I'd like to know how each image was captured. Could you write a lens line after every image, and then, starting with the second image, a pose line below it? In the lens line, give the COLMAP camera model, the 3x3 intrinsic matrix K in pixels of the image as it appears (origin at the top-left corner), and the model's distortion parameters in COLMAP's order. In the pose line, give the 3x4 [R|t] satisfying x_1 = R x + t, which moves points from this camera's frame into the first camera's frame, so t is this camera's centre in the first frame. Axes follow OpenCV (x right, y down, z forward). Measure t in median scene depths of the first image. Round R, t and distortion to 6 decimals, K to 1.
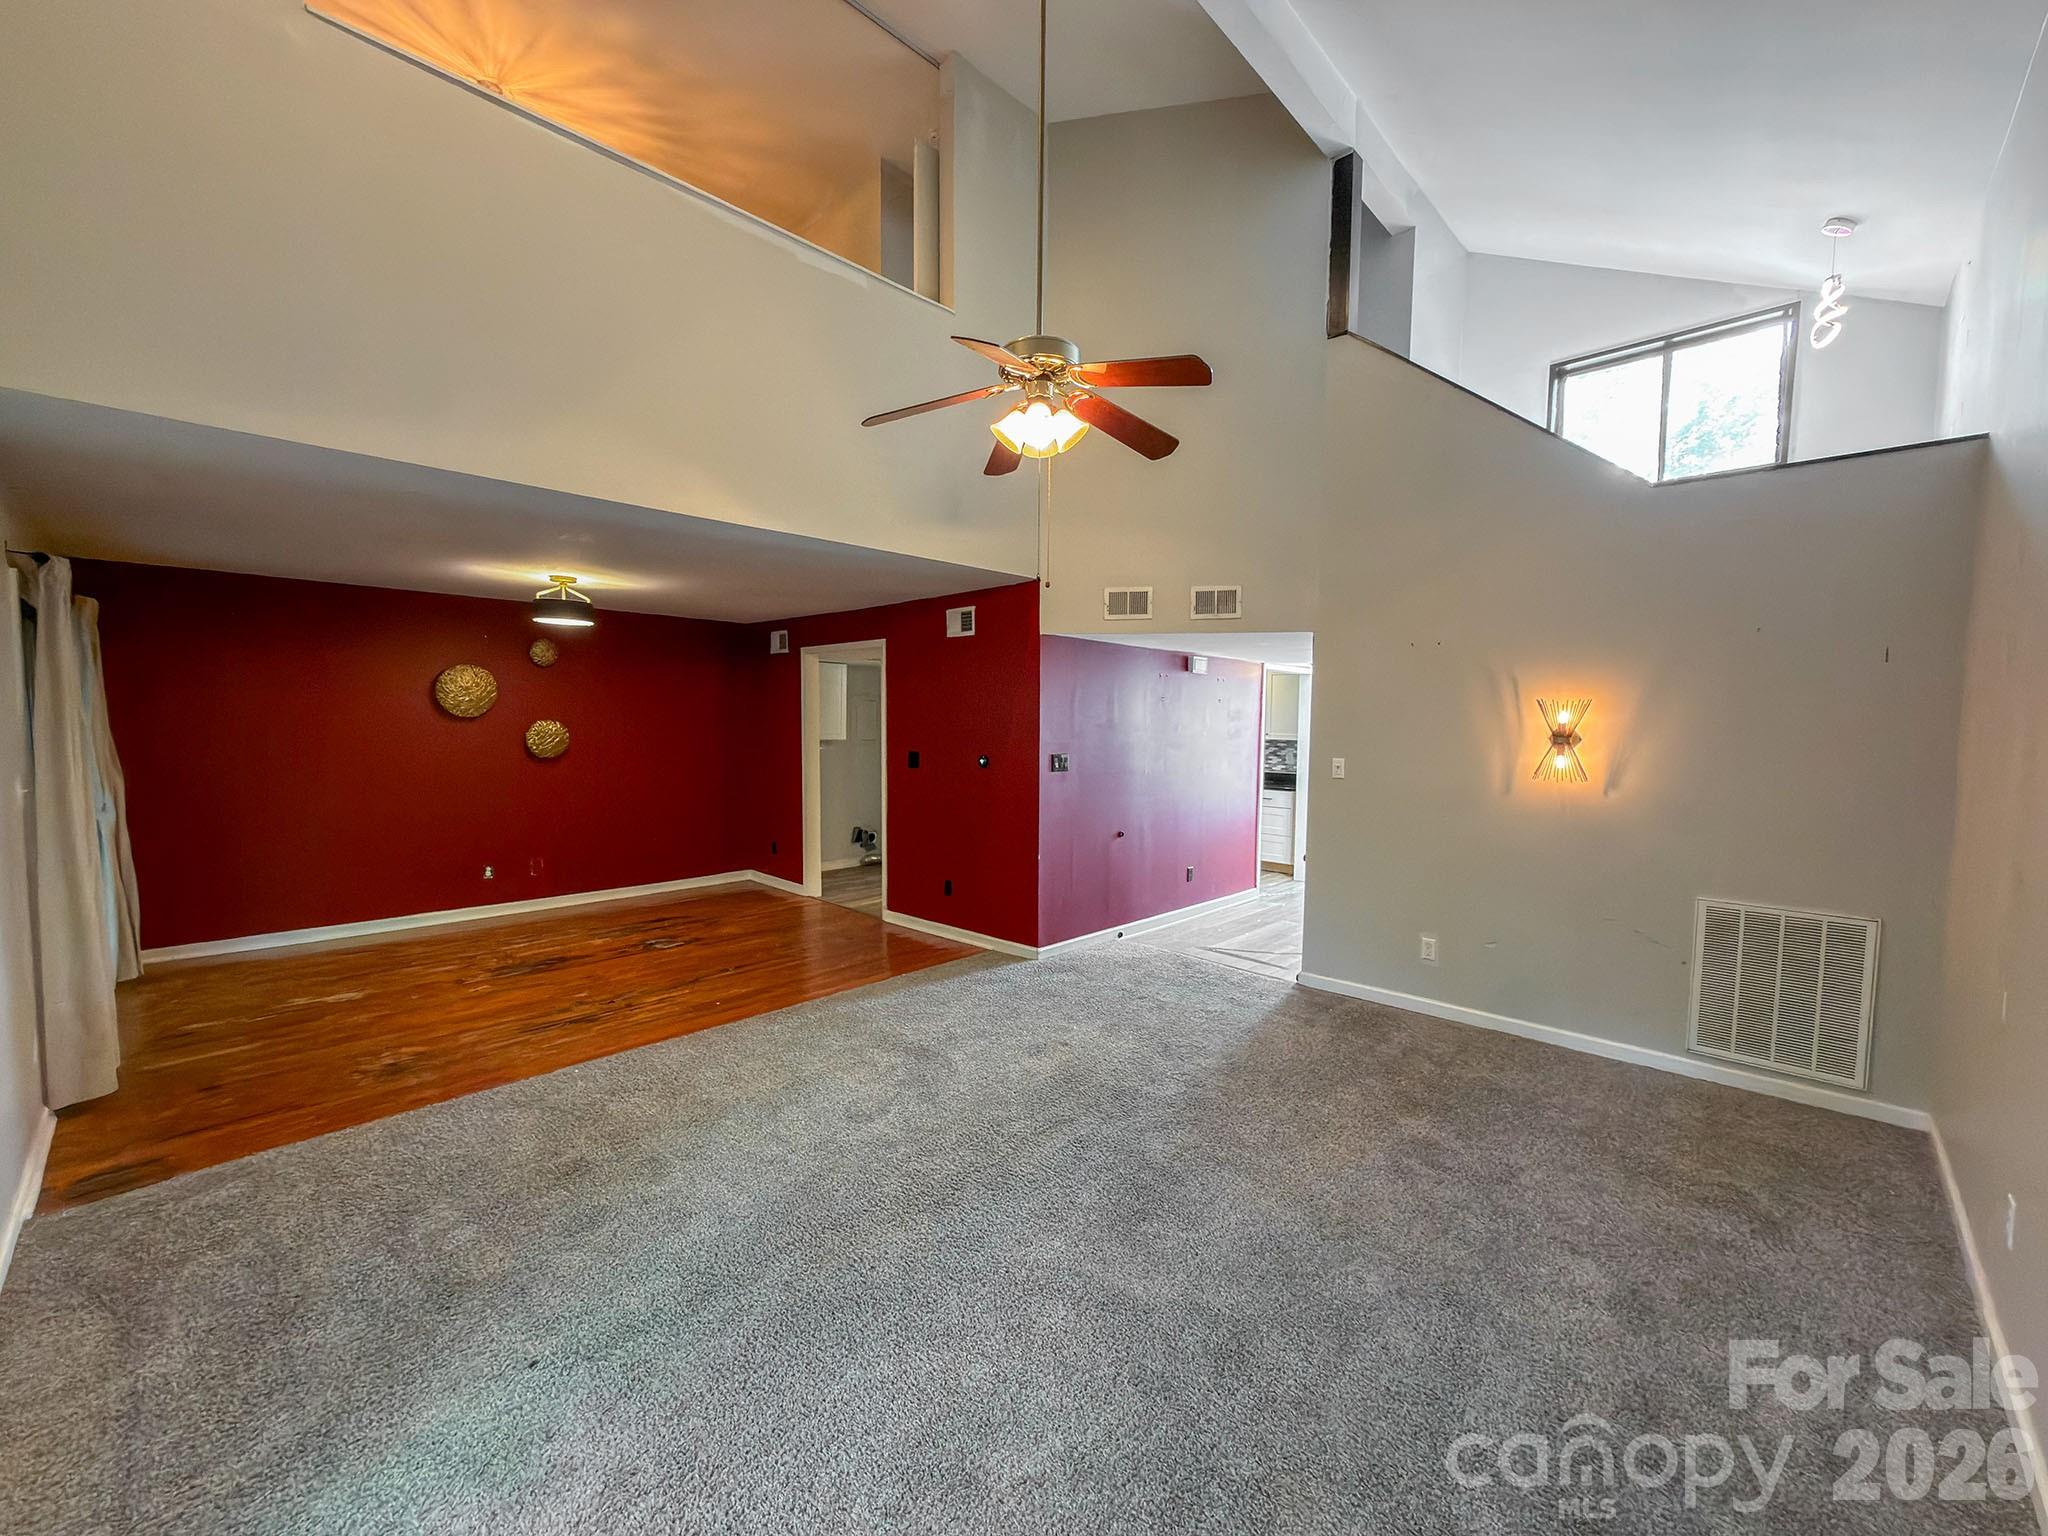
lens RADIAL K [[829.9, 0, 1024.4], [0, 829.9, 764.3], [0, 0, 1]] dist [0.017264, -0.000006]
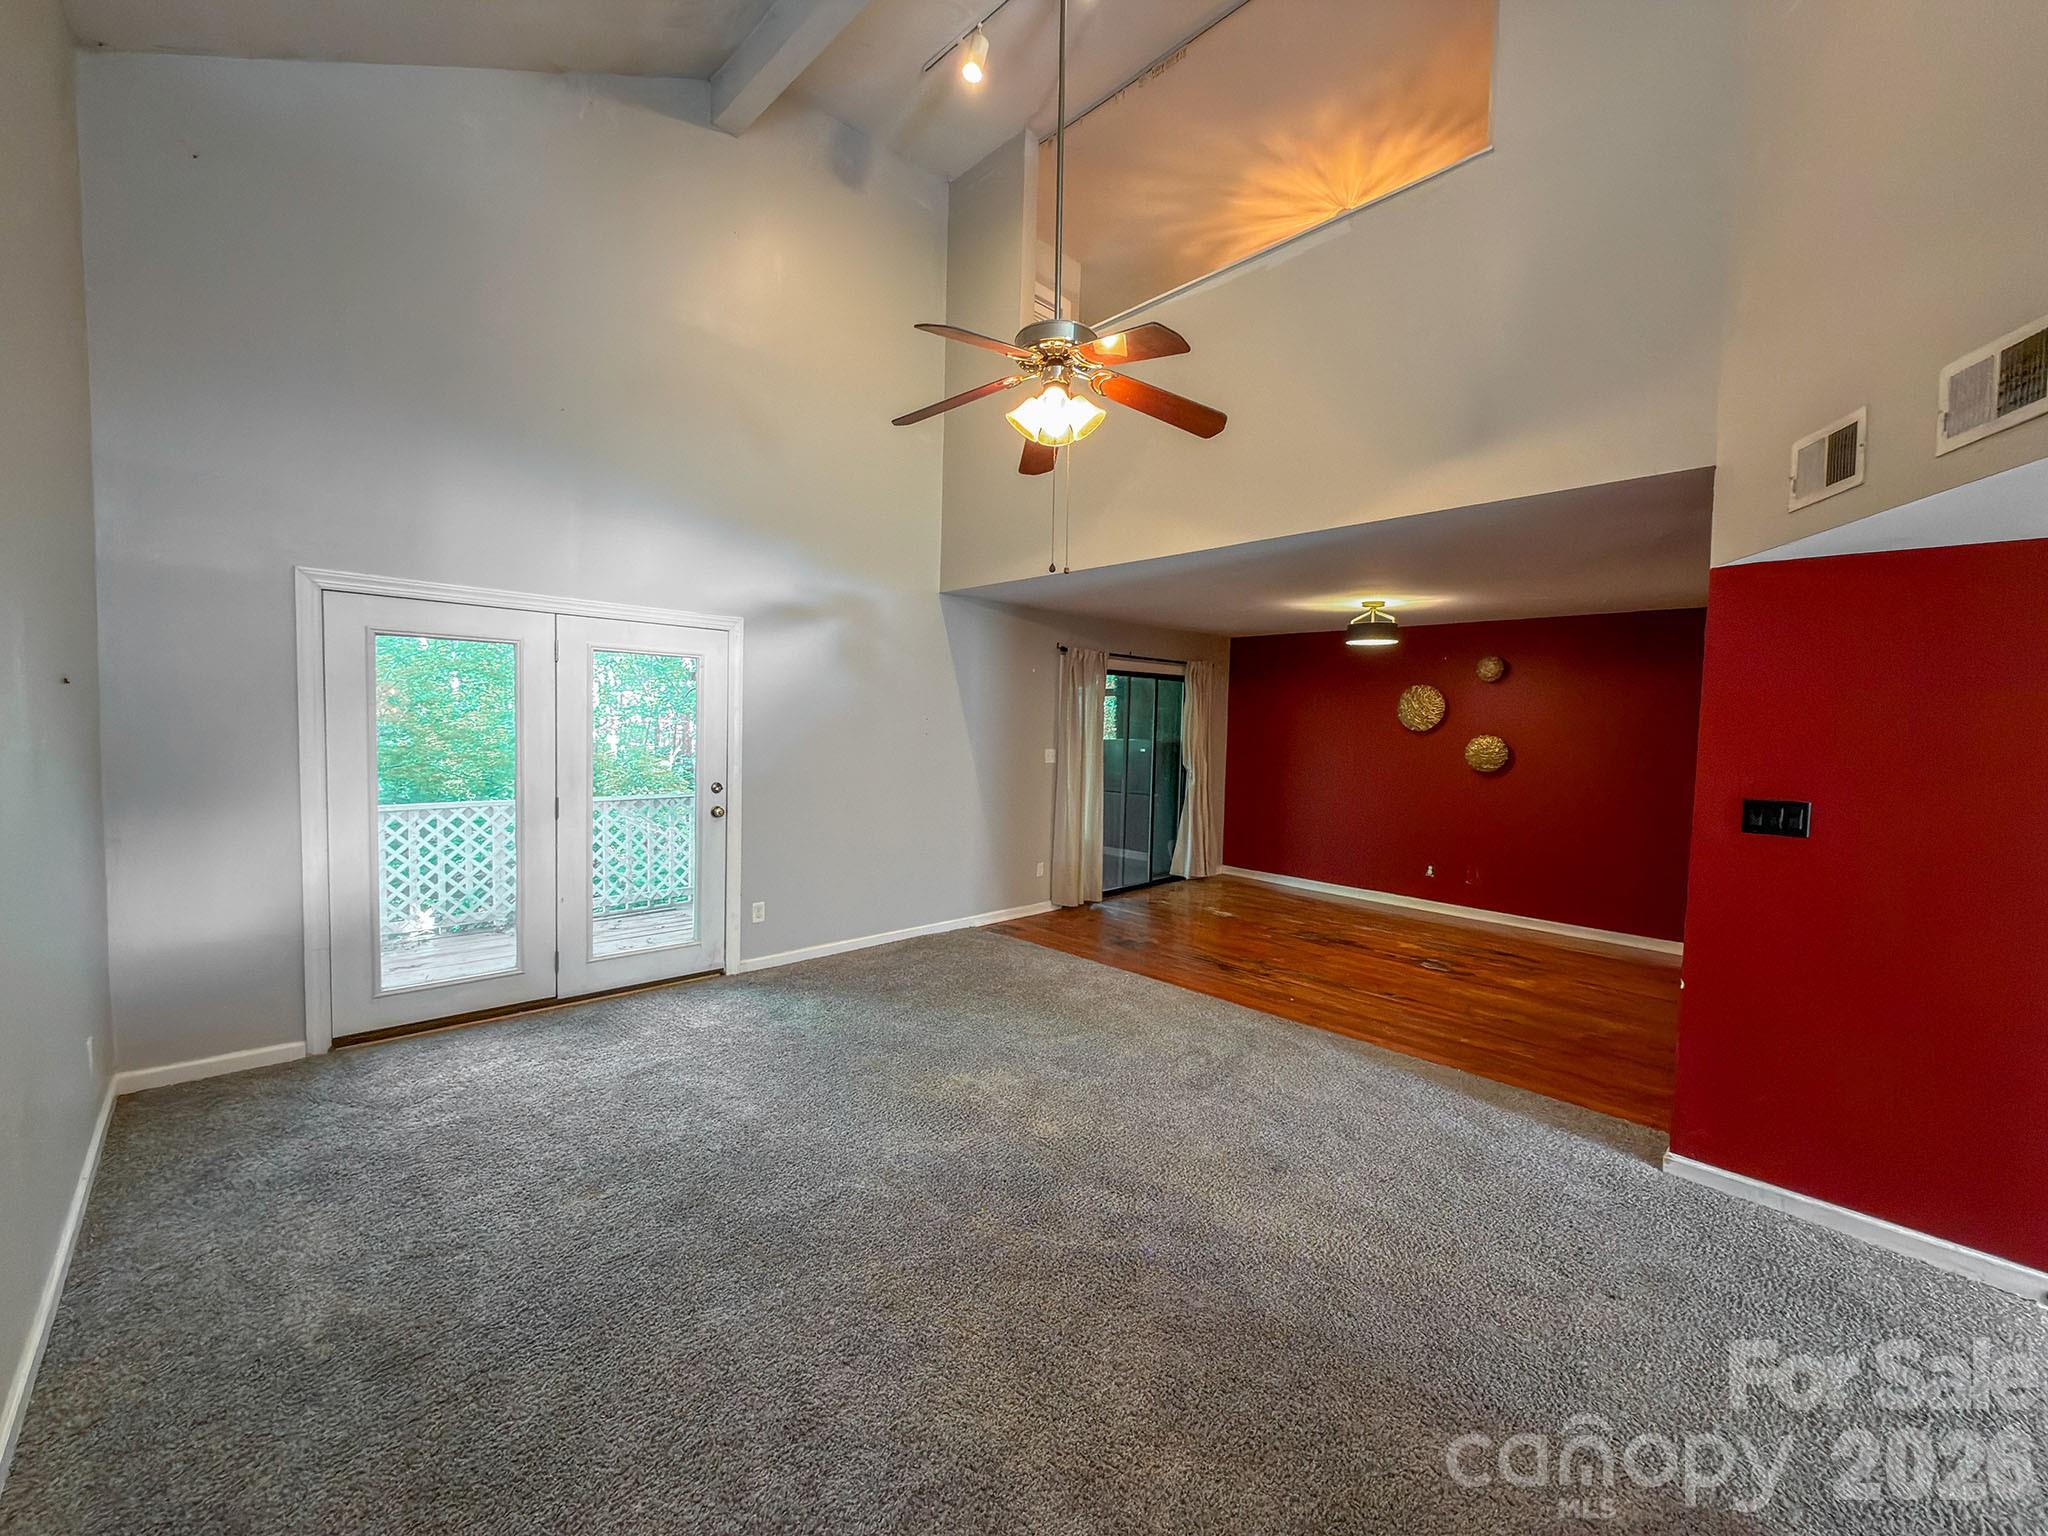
lens RADIAL K [[816.5, 0, 1021.5], [0, 816.5, 773.9], [0, 0, 1]] dist [-0.000217, 0.000057]
pose [[-0.029145, 0.053872, -0.998122, 0.602722], [-0.084828, 0.994811, 0.056171, -0.019147], [0.995969, 0.086306, -0.024424, 0.627025]]
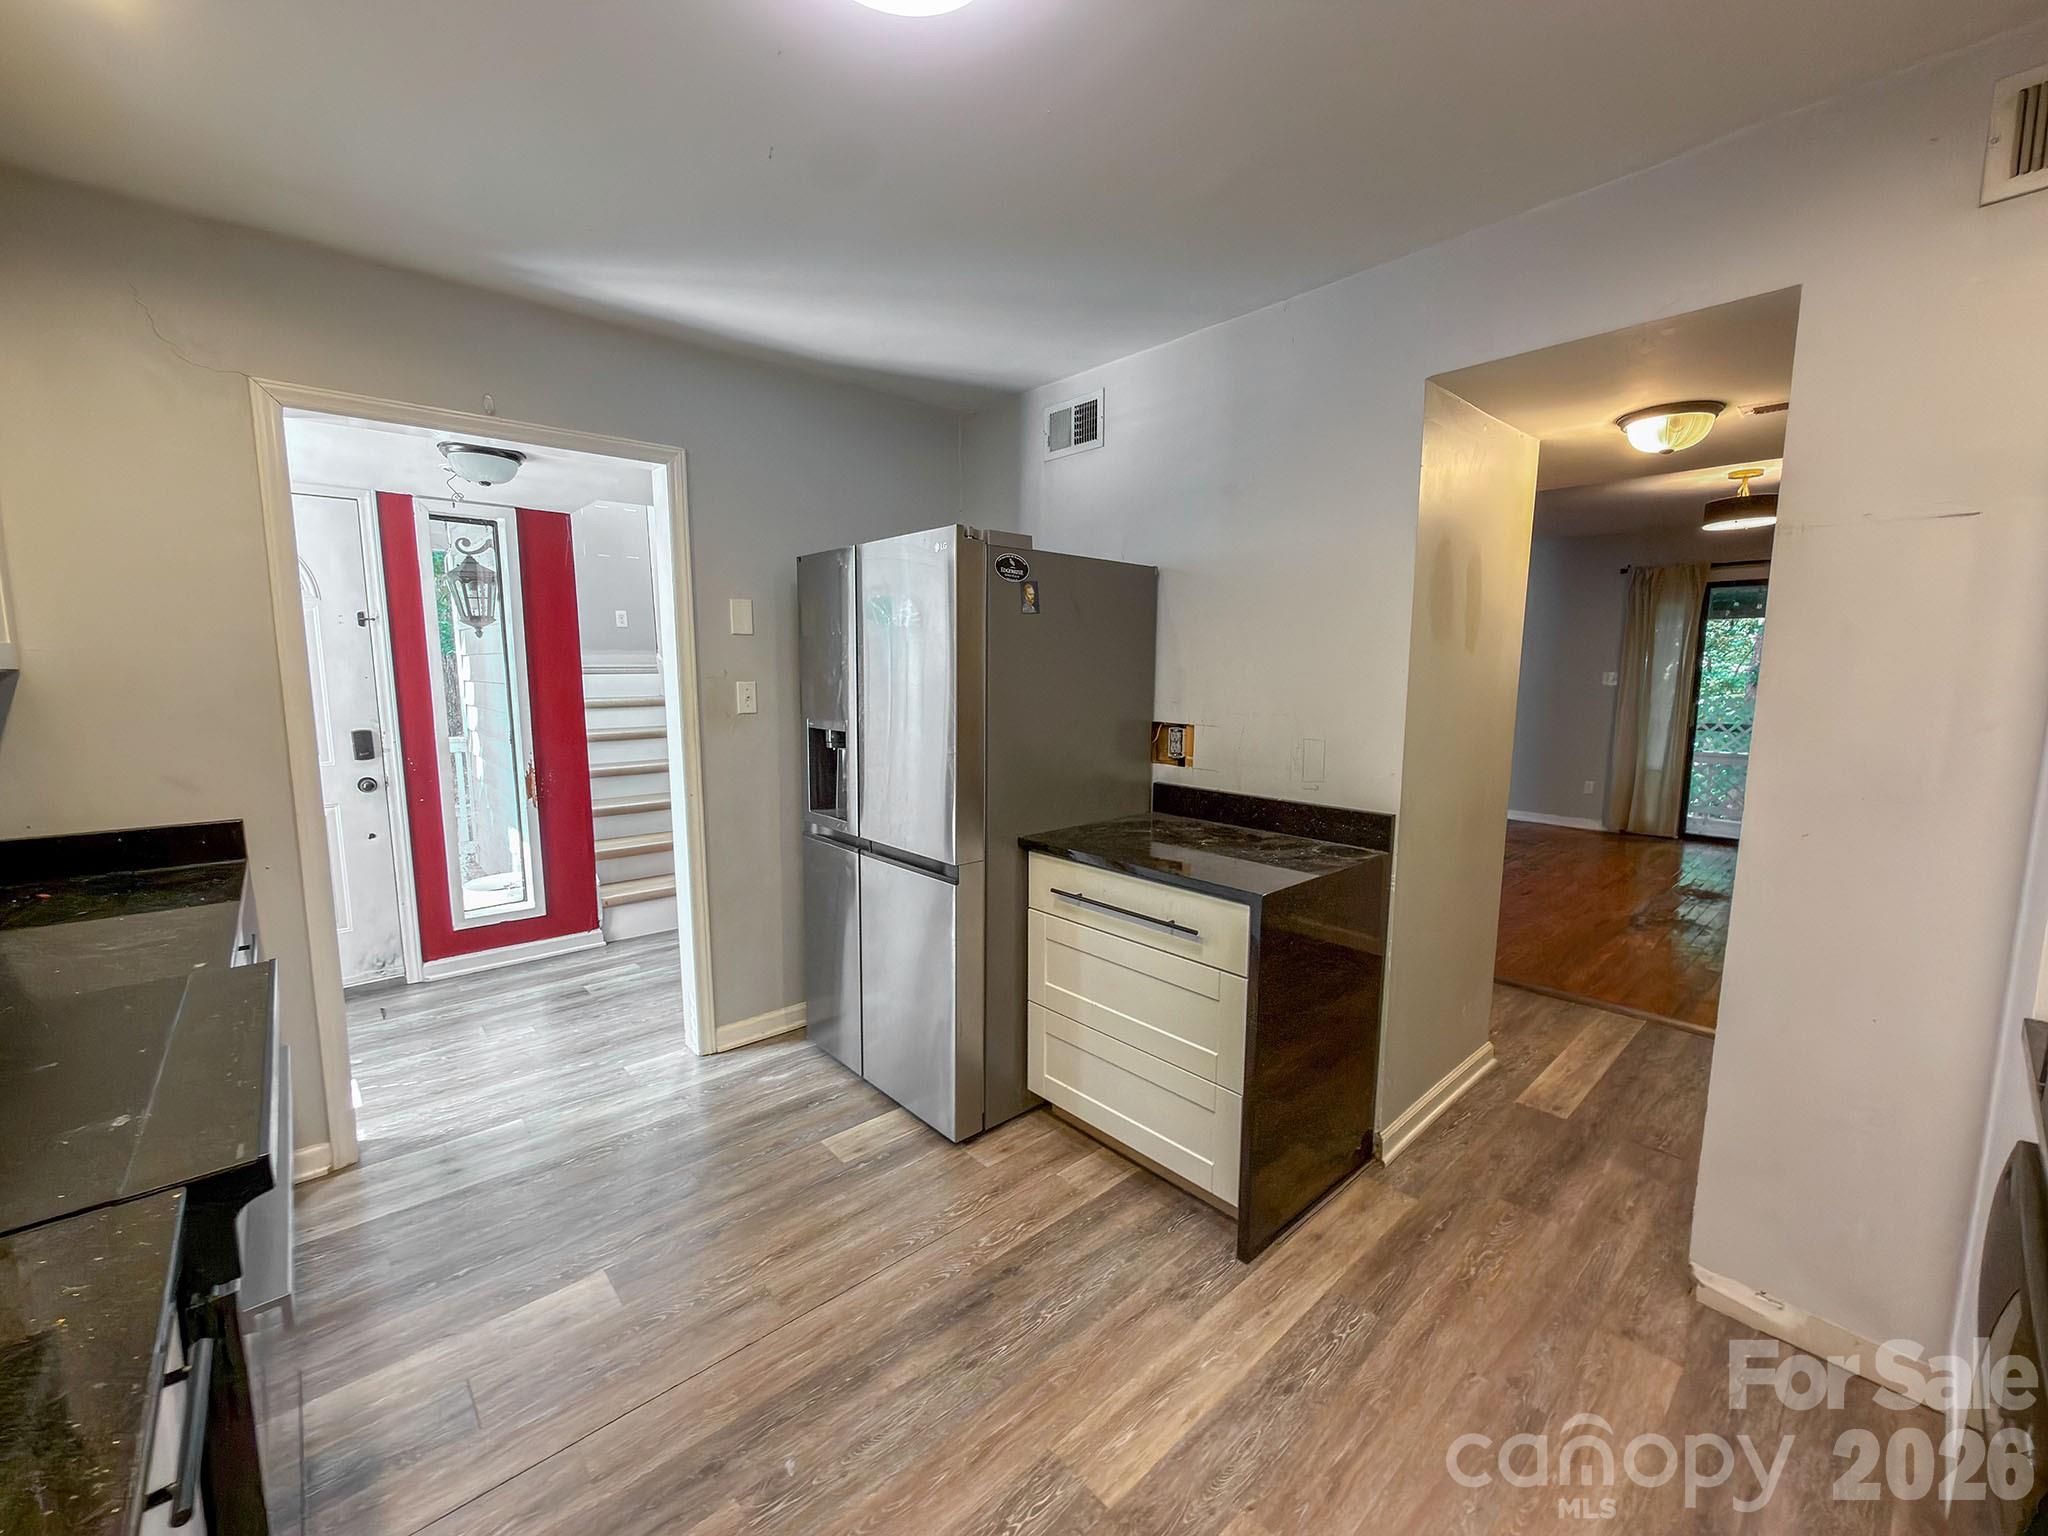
lens RADIAL K [[812.2, 0, 1026.7], [0, 812.2, 781.4], [0, 0, 1]] dist [0.000505, -0.000034]
pose [[-0.997633, -0.025218, 0.063975, 0.144848], [-0.012066, 0.980091, 0.198183, -0.067271], [-0.067699, 0.196942, -0.978075, 2.090769]]
